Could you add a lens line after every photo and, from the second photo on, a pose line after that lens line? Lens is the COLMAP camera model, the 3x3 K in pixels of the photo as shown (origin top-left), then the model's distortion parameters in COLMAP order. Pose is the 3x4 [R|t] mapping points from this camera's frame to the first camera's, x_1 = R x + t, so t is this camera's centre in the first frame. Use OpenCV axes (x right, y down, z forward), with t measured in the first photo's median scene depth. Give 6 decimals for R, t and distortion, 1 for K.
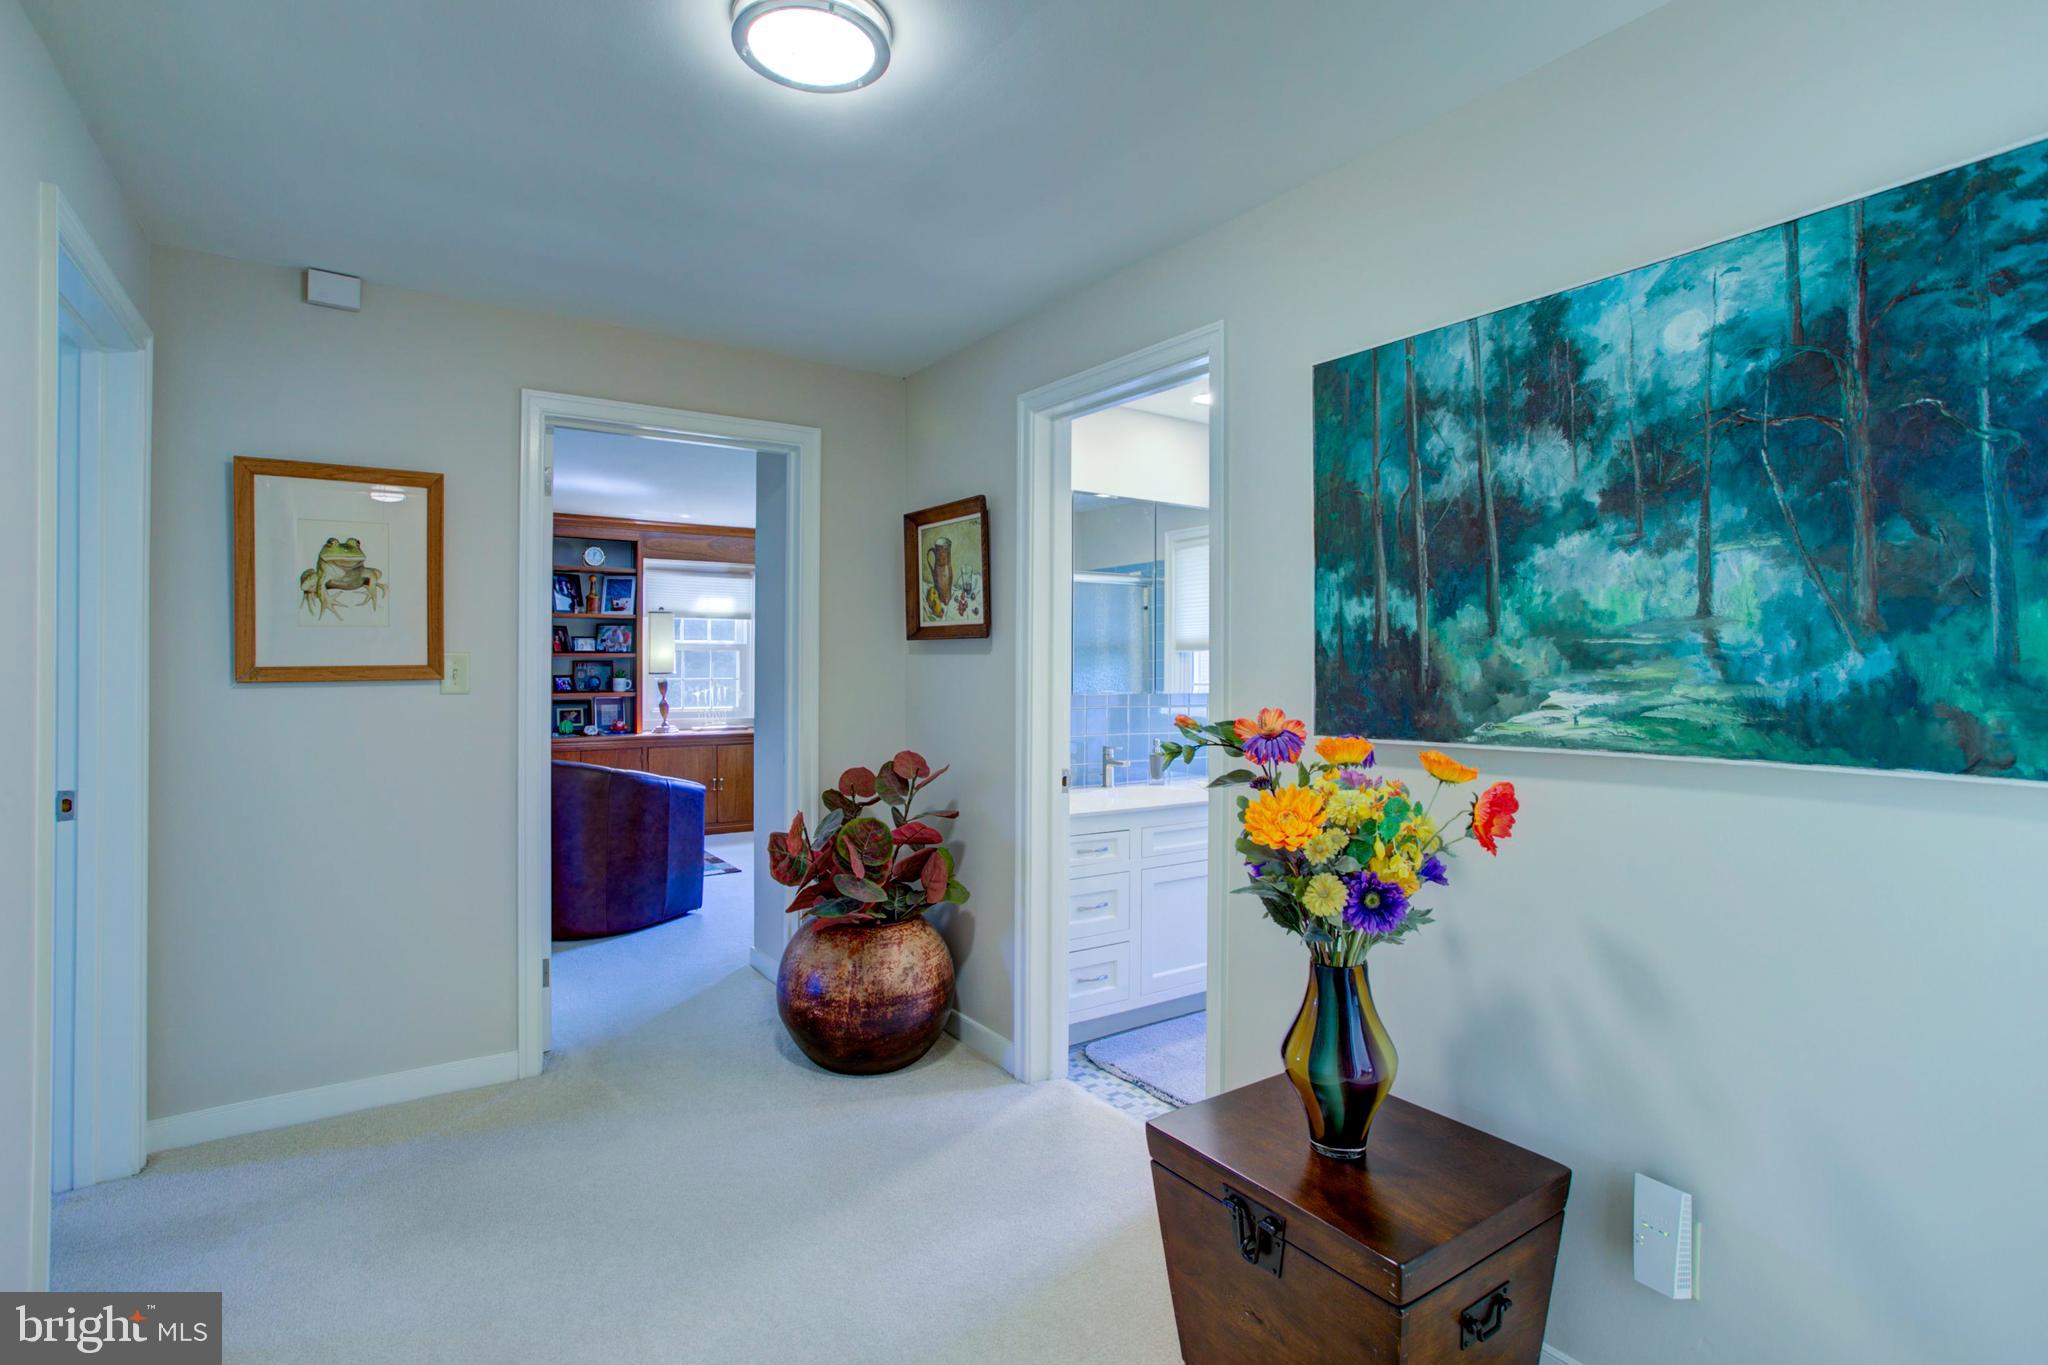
lens RADIAL K [[990.9, 0, 1023.6], [0, 990.9, 672.4], [0, 0, 1]] dist [-0.001008, 0.000868]
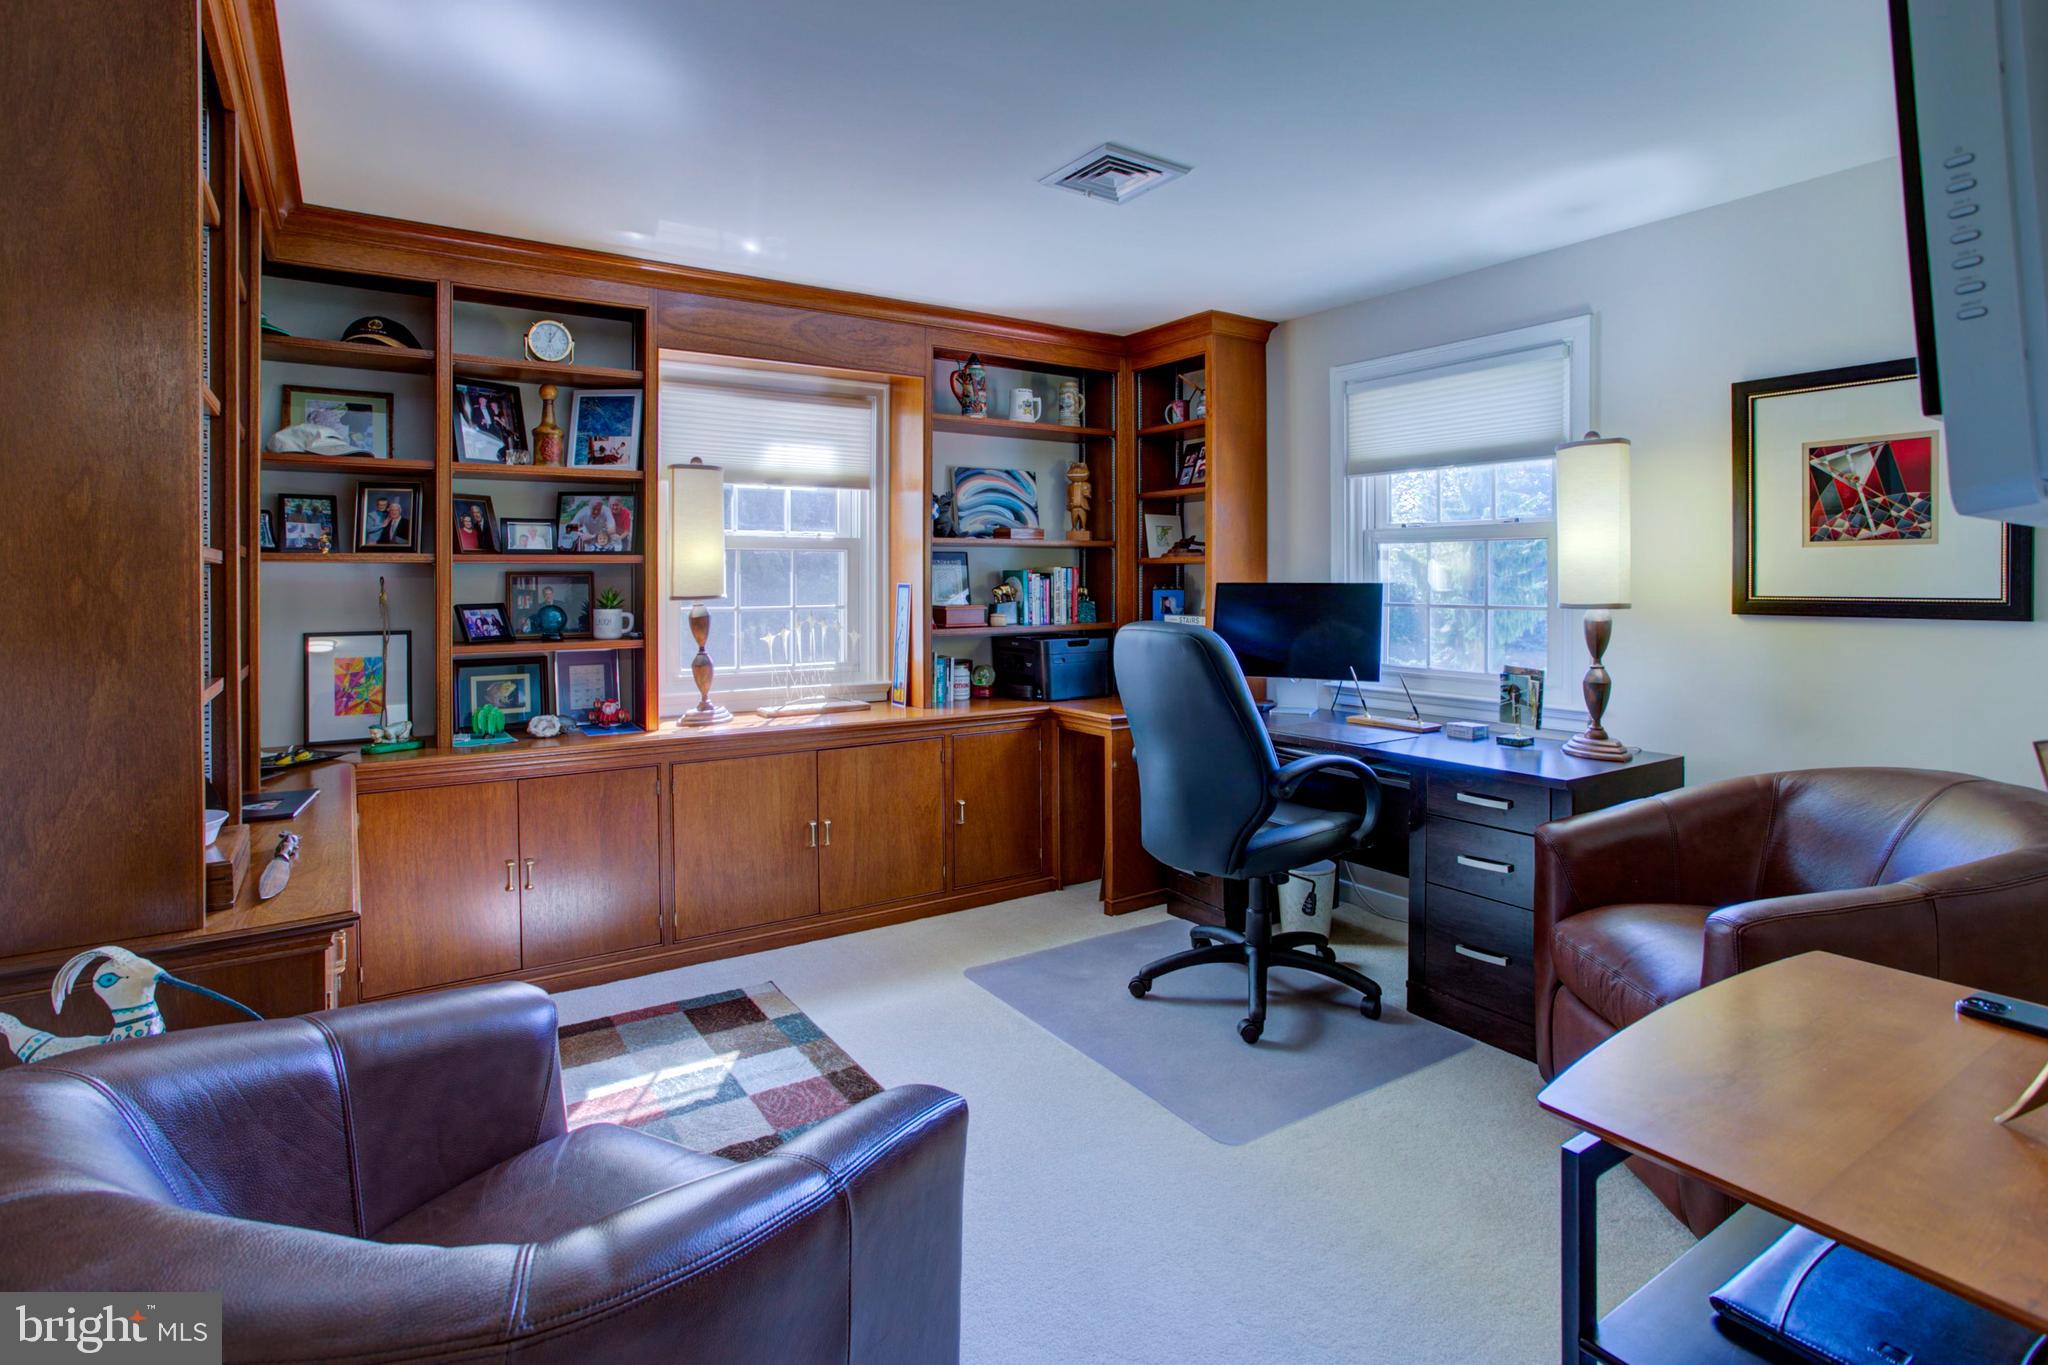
lens RADIAL K [[990.9, 0, 1027.7], [0, 990.9, 578.6], [0, 0, 1]] dist [-0.001008, 0.000868]
pose [[0.999959, -0.008702, -0.002469, -0.211166], [0.008681, 0.999929, -0.008217, -0.002828], [0.002540, 0.008195, 0.999963, 0.539271]]
